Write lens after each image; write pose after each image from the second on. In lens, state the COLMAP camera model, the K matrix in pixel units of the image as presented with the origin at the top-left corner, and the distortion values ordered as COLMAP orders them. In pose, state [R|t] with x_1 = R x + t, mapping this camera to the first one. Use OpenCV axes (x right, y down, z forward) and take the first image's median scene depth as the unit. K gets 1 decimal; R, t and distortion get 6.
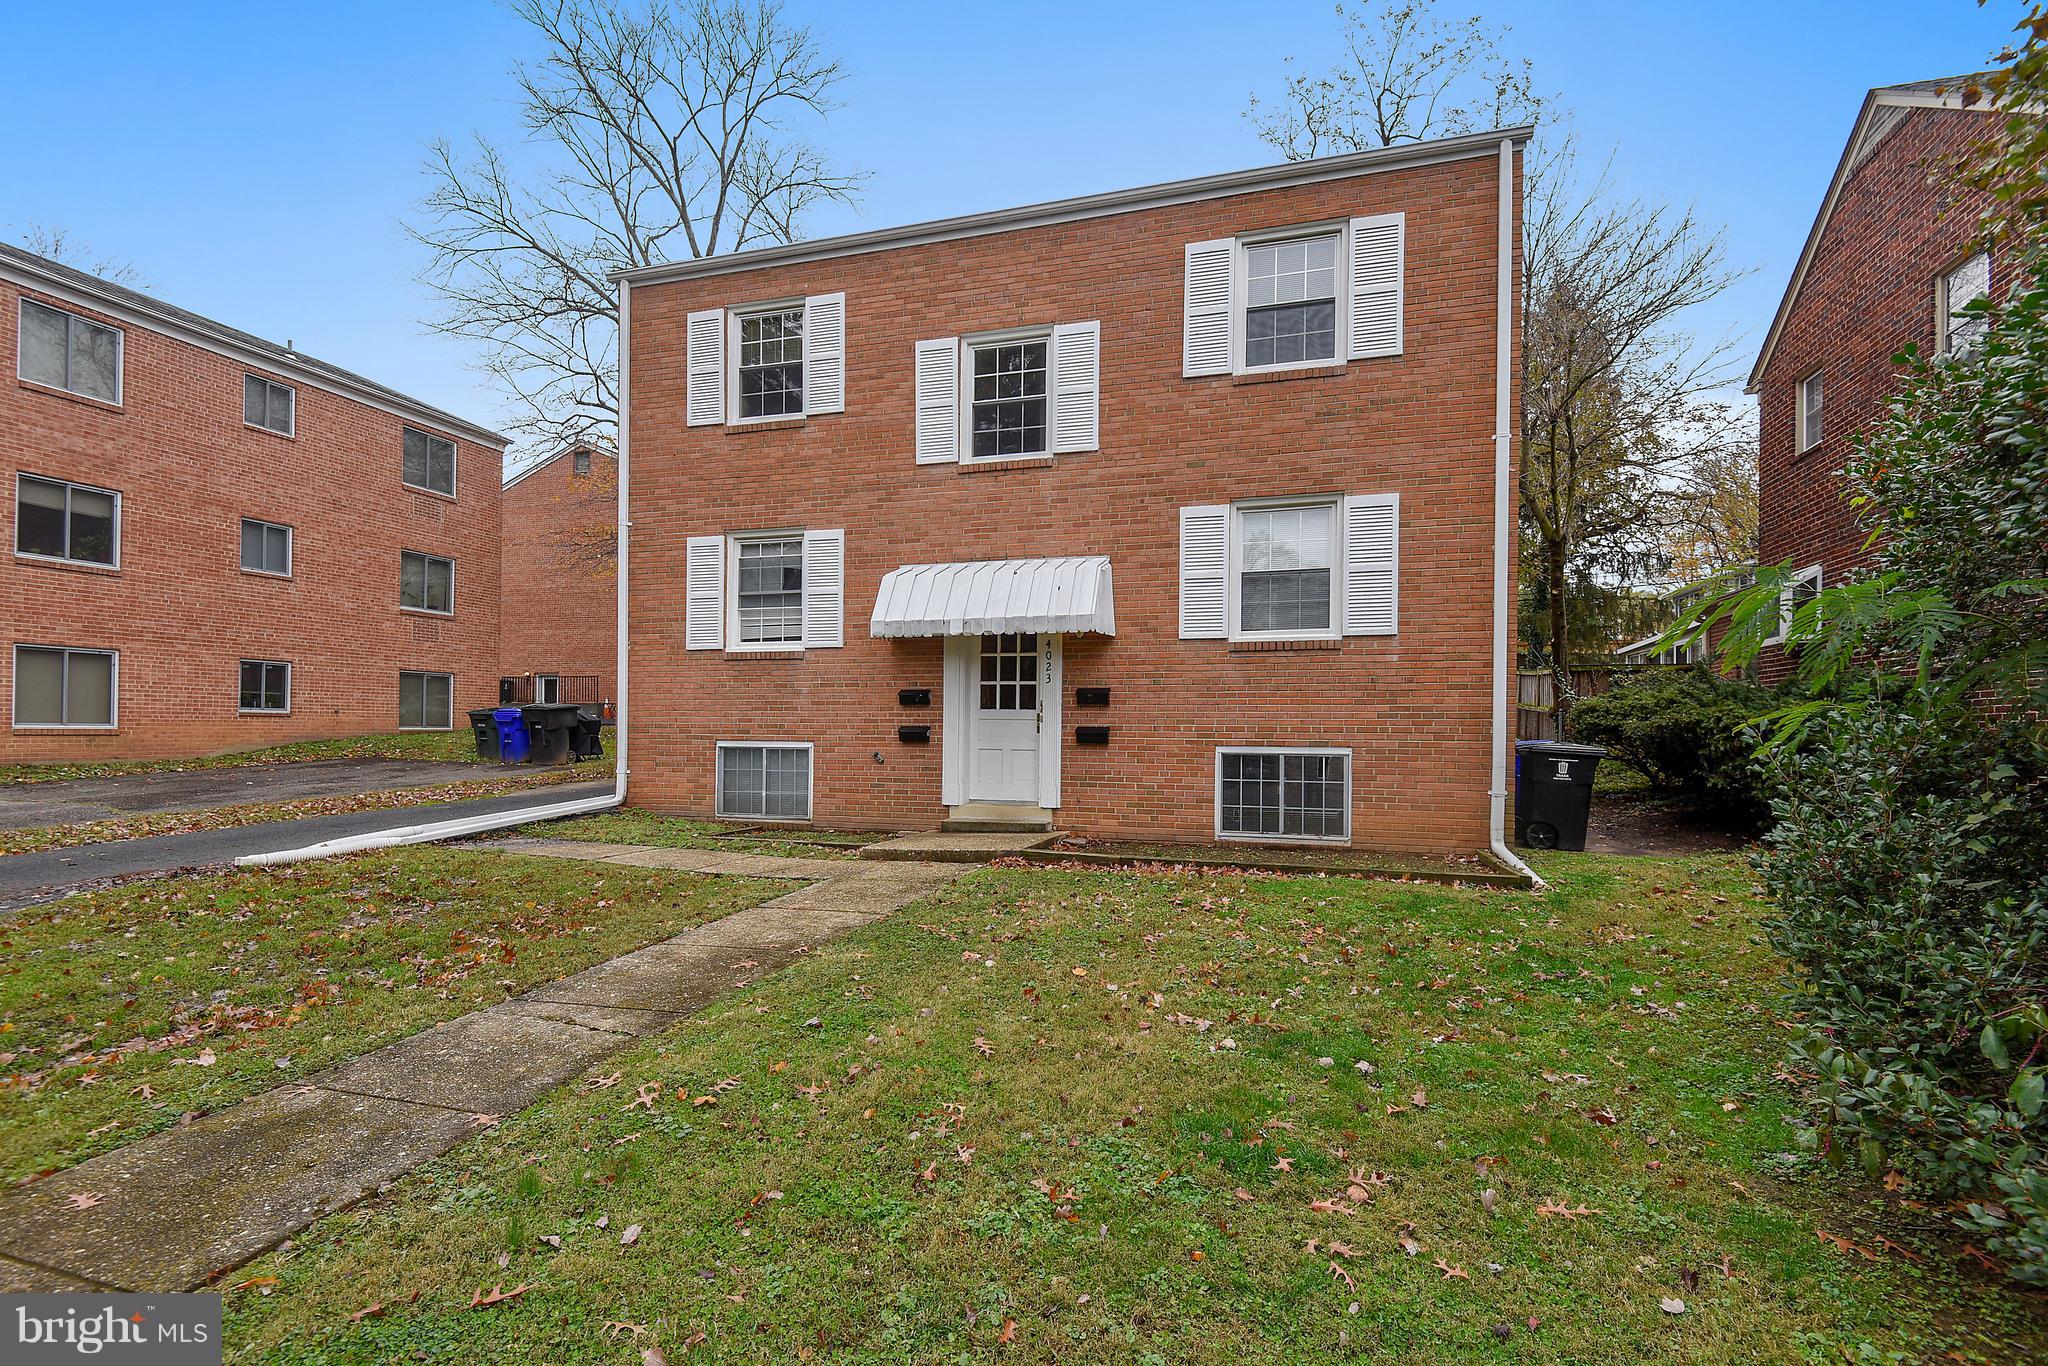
lens RADIAL K [[943.8, 0, 1023.2], [0, 943.8, 718.9], [0, 0, 1]] dist [0.015905, -0.019759]
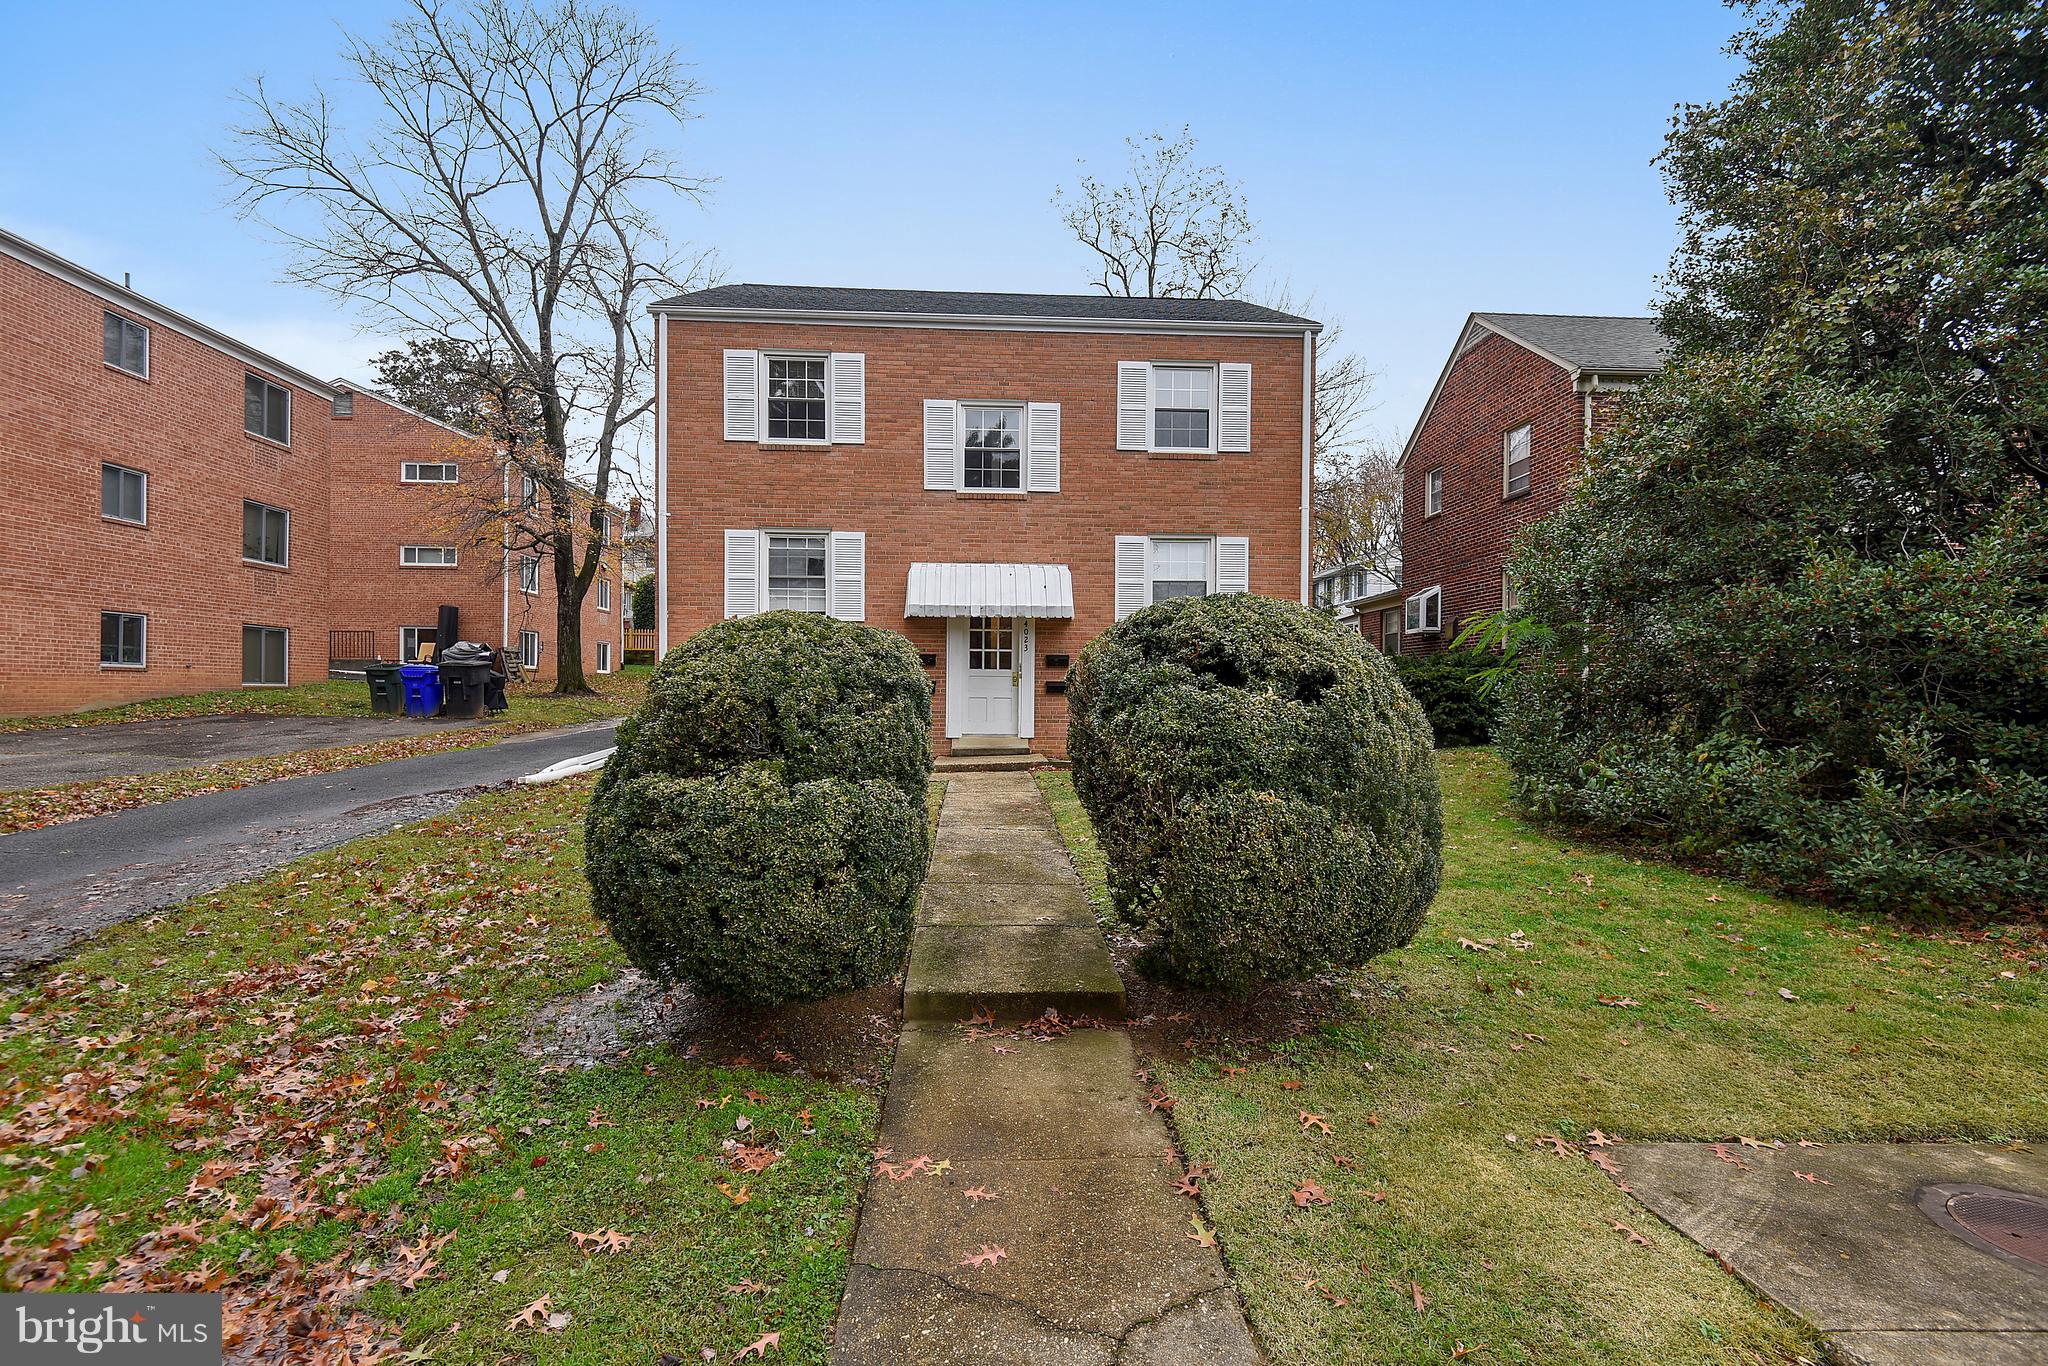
lens RADIAL K [[944.3, 0, 1024.0], [0, 944.3, 683.0], [0, 0, 1]] dist [0.013083, -0.019744]
pose [[0.937698, 0.002727, 0.347440, -0.439405], [-0.003386, 0.999993, 0.001289, 0.008209], [-0.347434, -0.002385, 0.937701, -0.322354]]
